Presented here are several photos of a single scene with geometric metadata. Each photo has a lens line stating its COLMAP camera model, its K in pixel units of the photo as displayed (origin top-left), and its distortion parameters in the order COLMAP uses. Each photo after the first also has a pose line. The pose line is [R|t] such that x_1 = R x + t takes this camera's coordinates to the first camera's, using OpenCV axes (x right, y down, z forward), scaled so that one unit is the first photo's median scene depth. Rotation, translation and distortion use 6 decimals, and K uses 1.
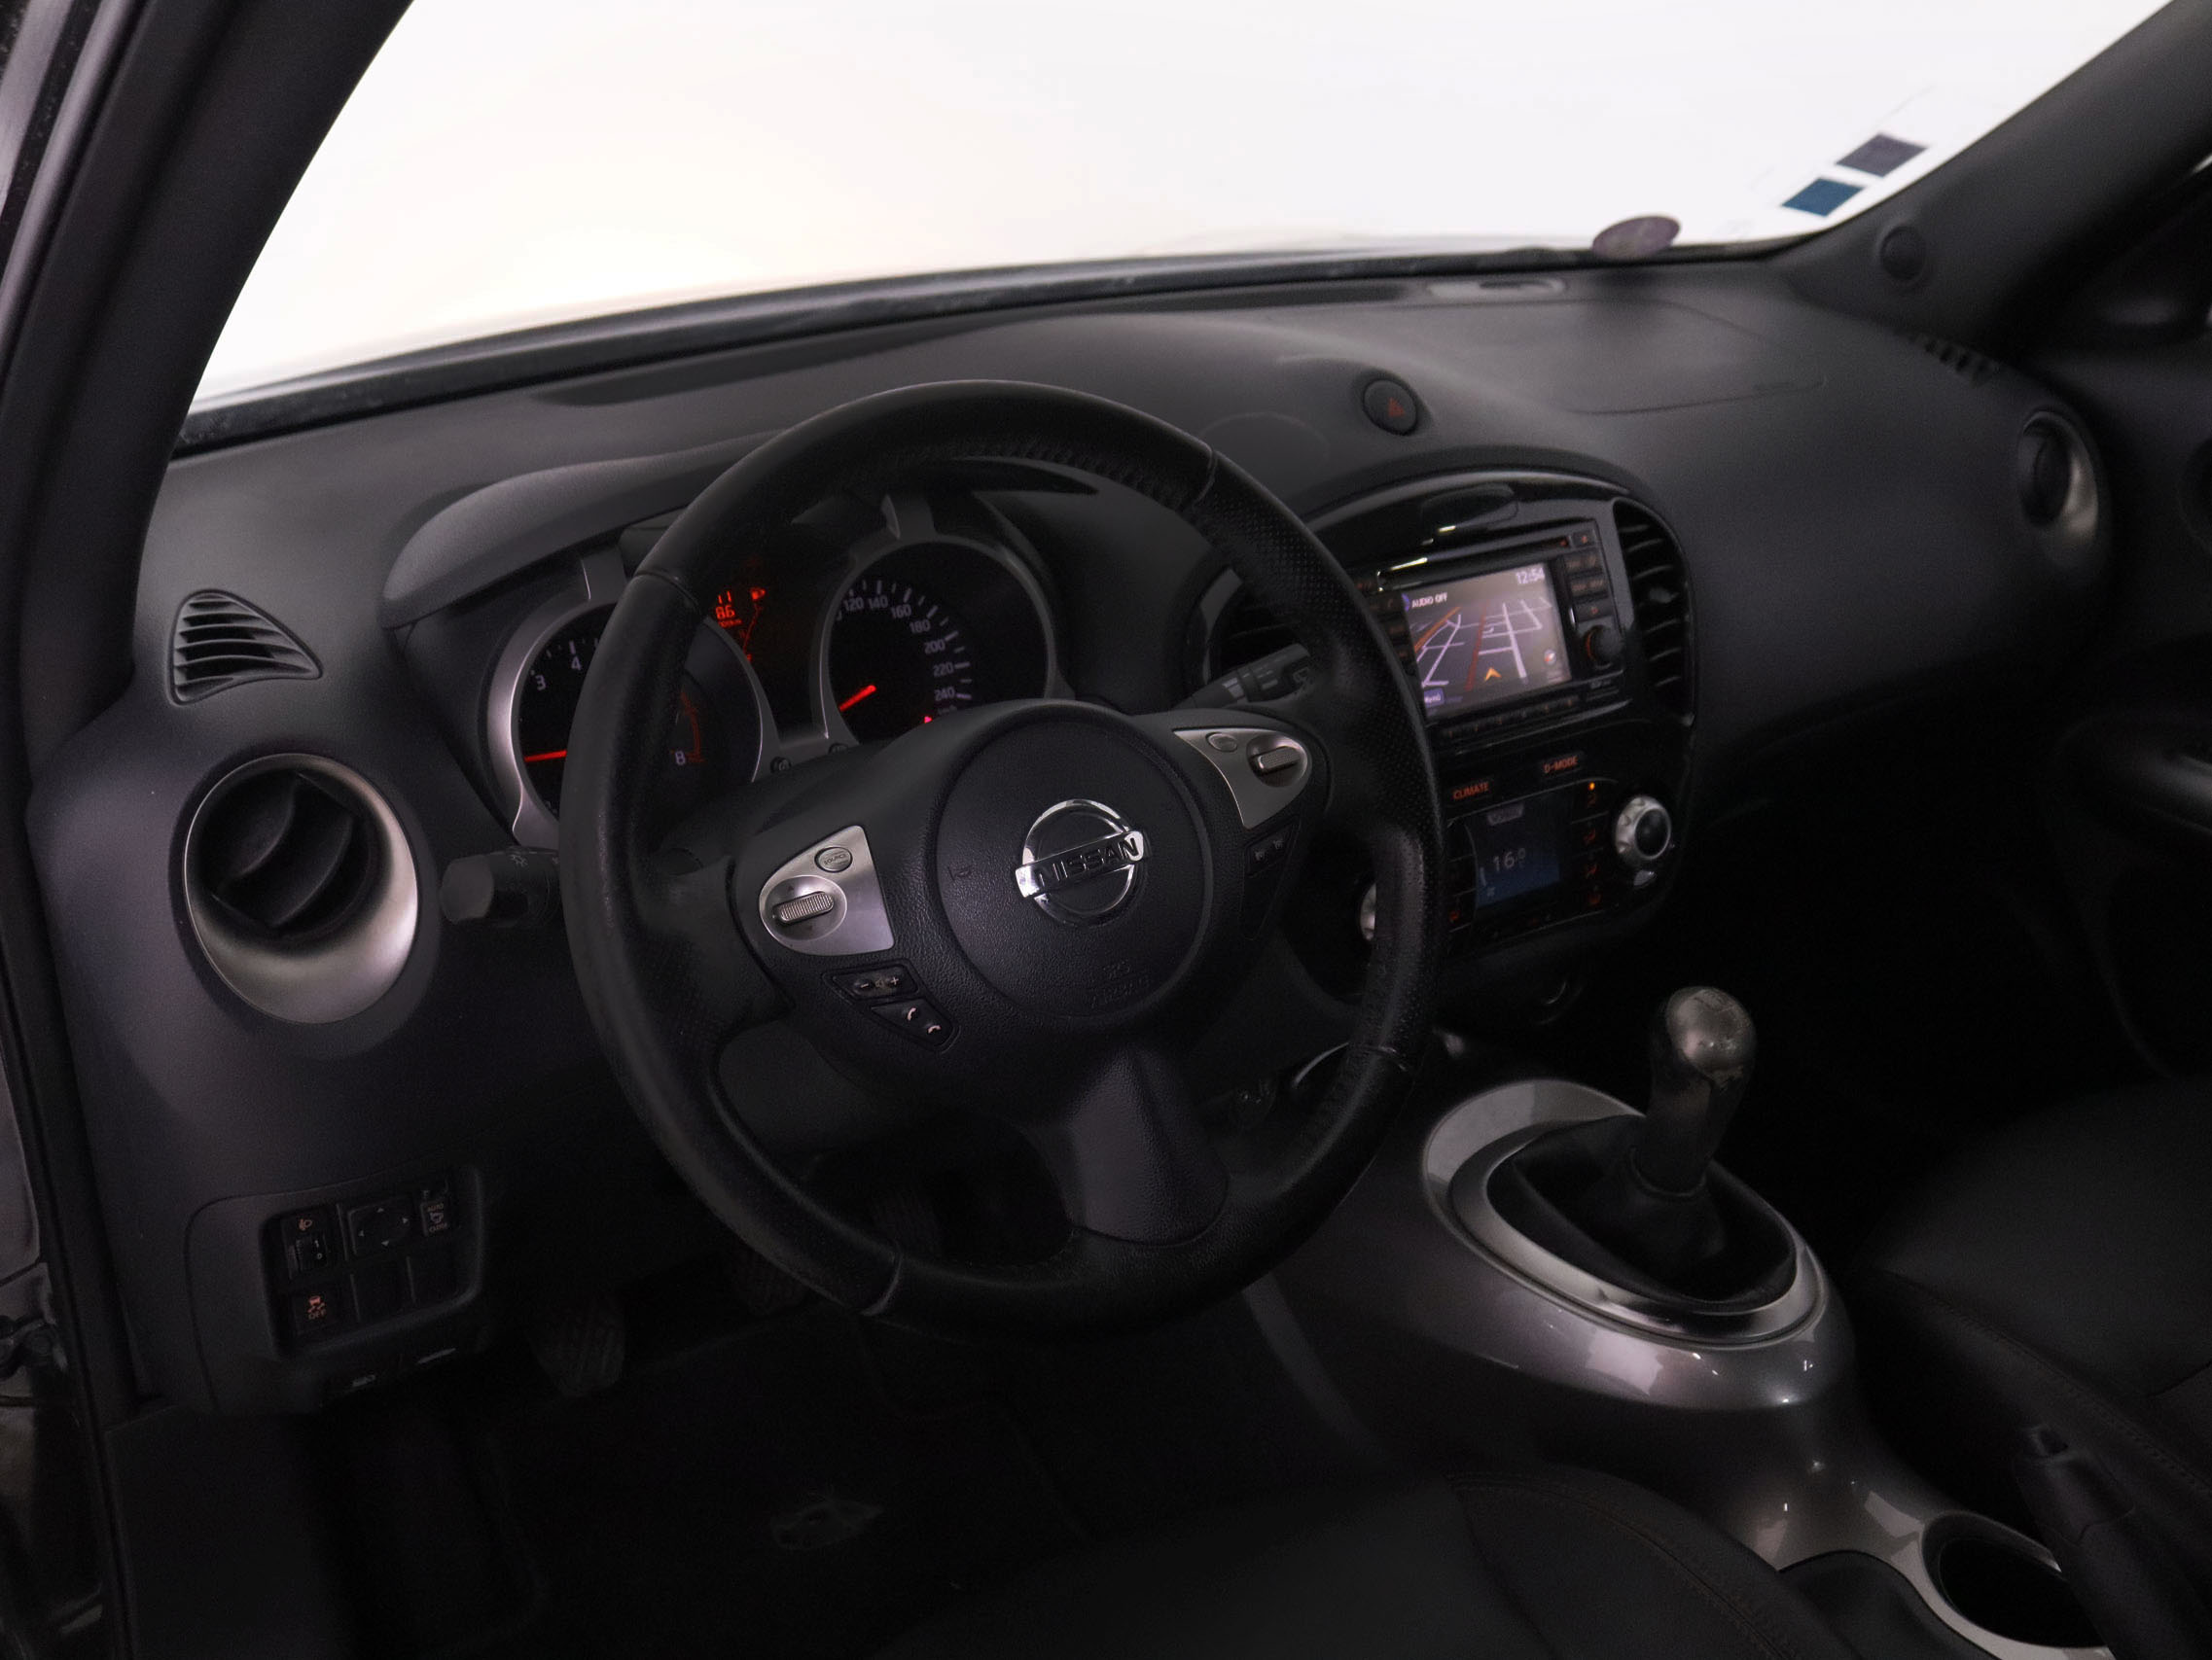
lens RADIAL K [[2025.1, 0, 1108.0], [0, 2025.1, 795.3], [0, 0, 1]] dist [-0.154886, 0.001644]
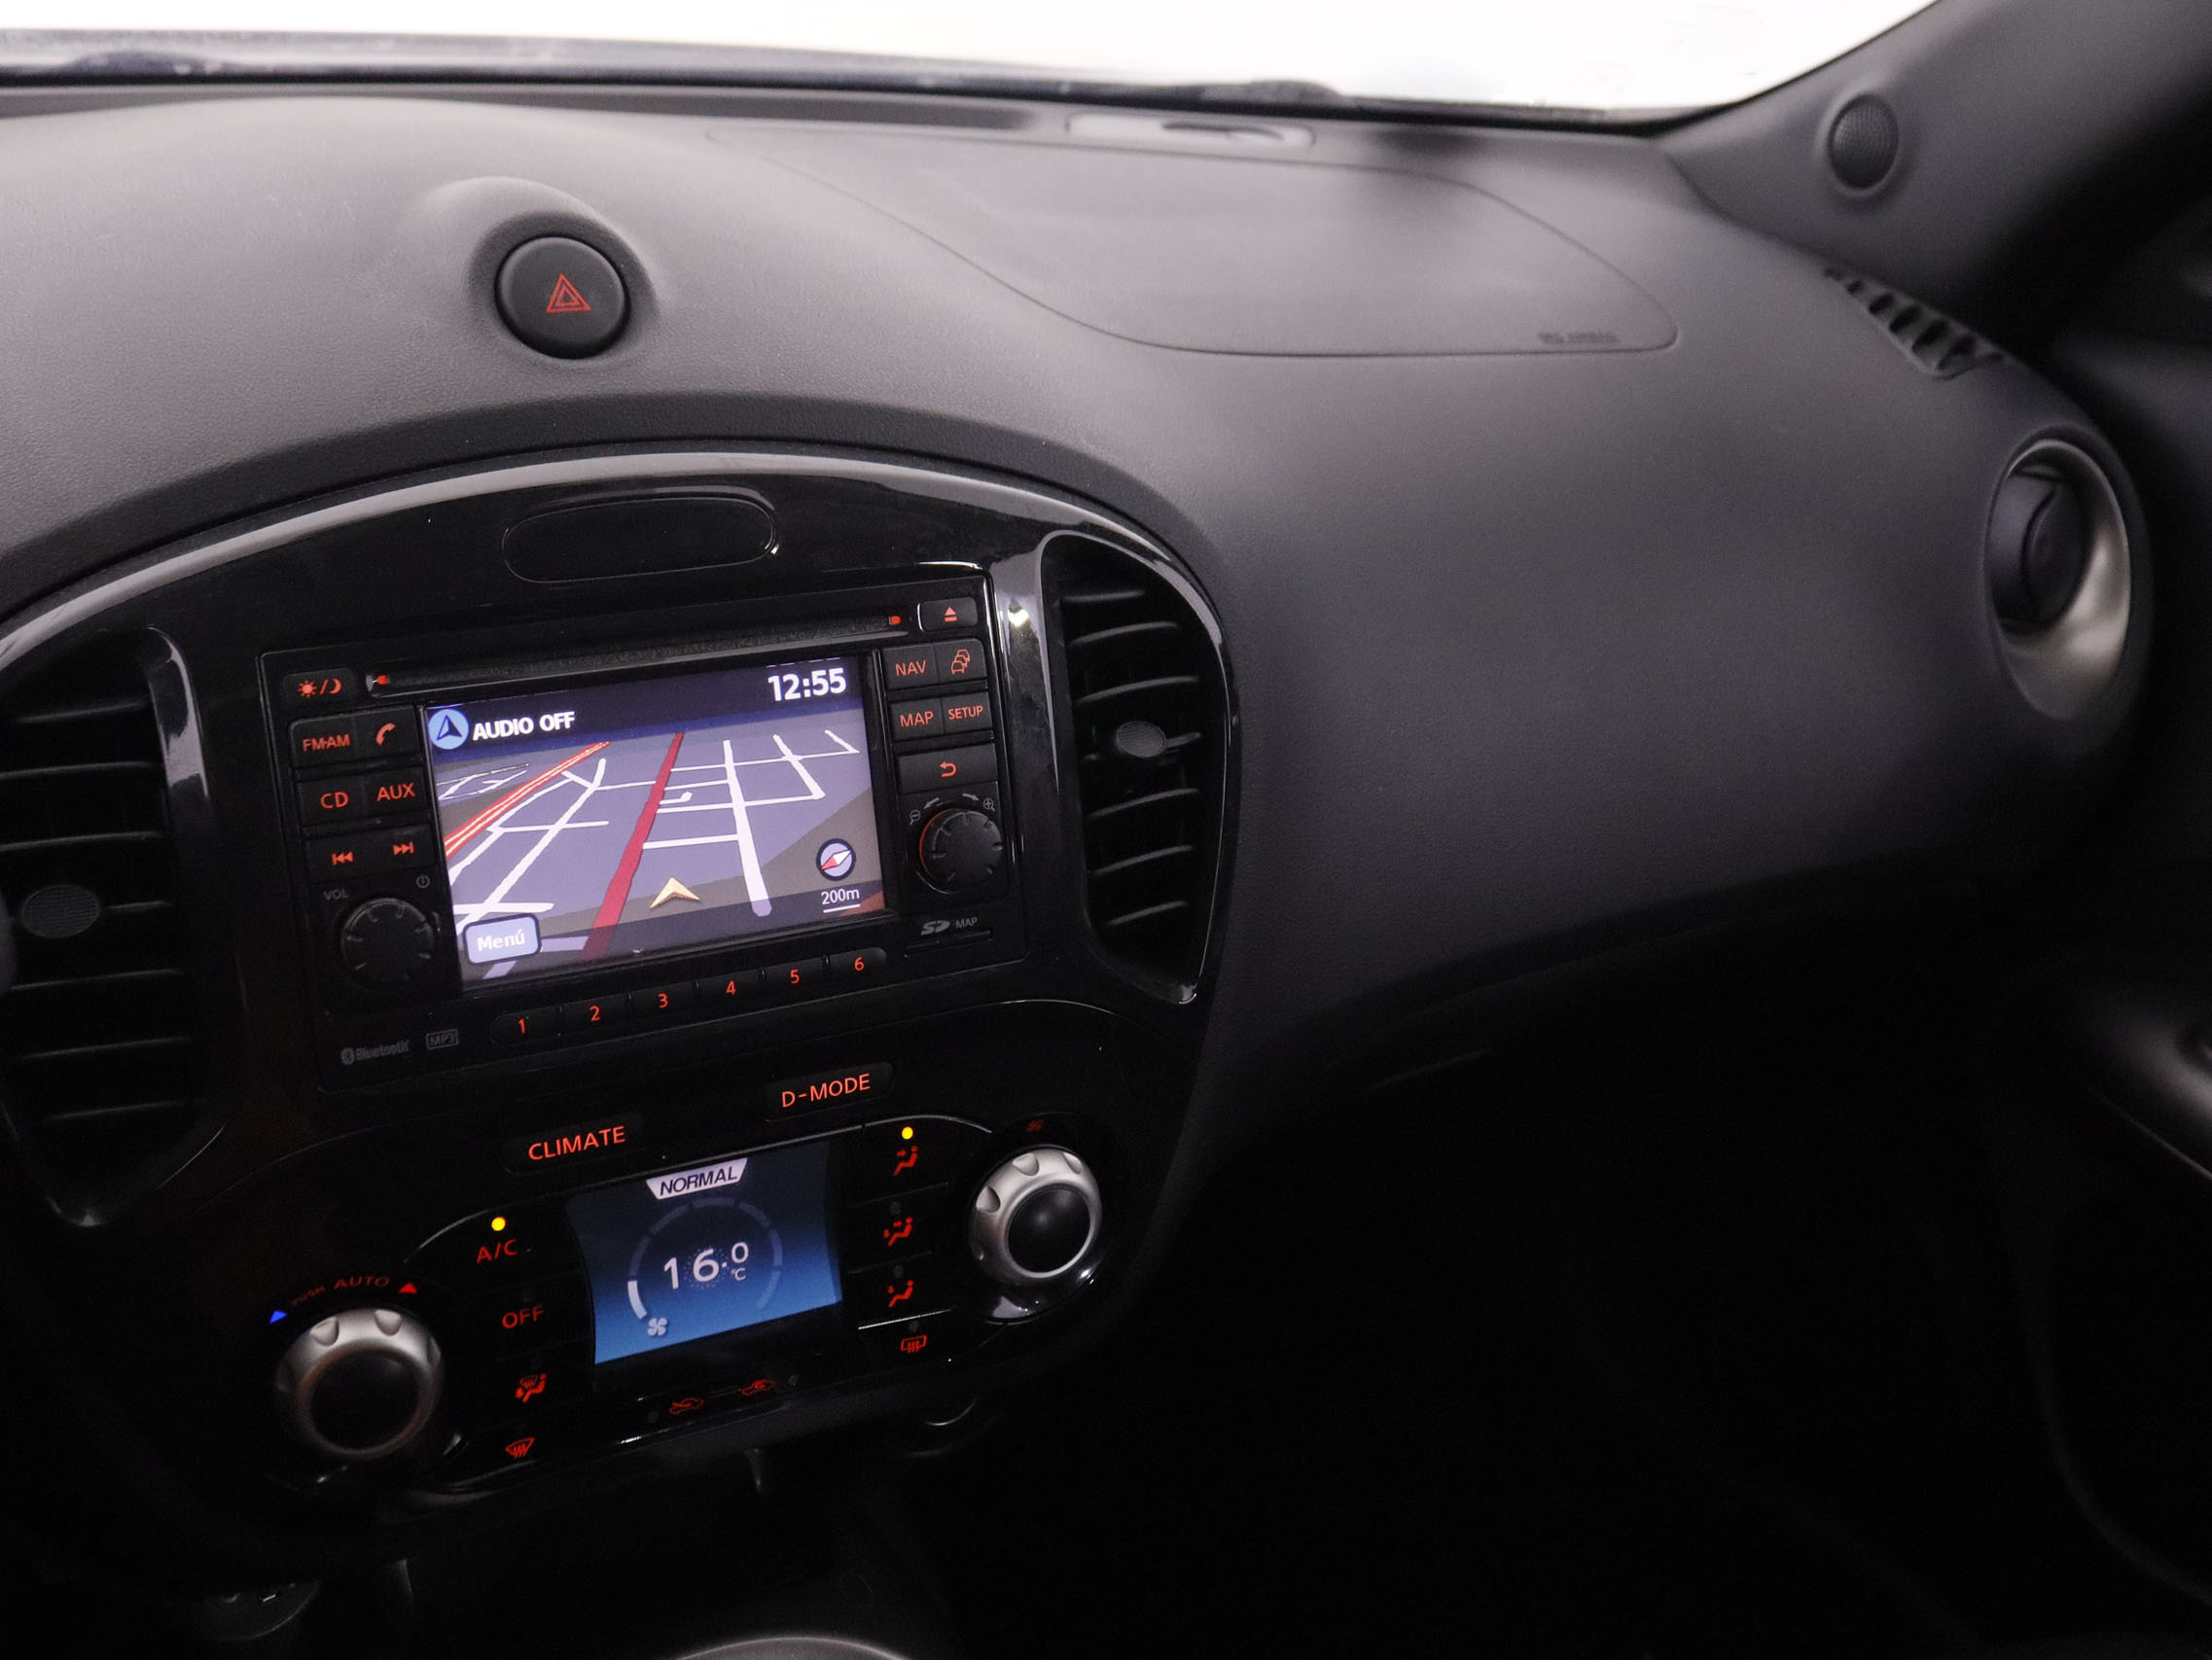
lens RADIAL K [[2025.1, 0, 1108.0], [0, 2025.1, 795.3], [0, 0, 1]] dist [-0.154886, 0.001644]
pose [[0.992548, 0.120231, -0.019819, 0.290331], [-0.118938, 0.991266, 0.056978, -0.118066], [0.026496, -0.054196, 0.998179, 0.531249]]
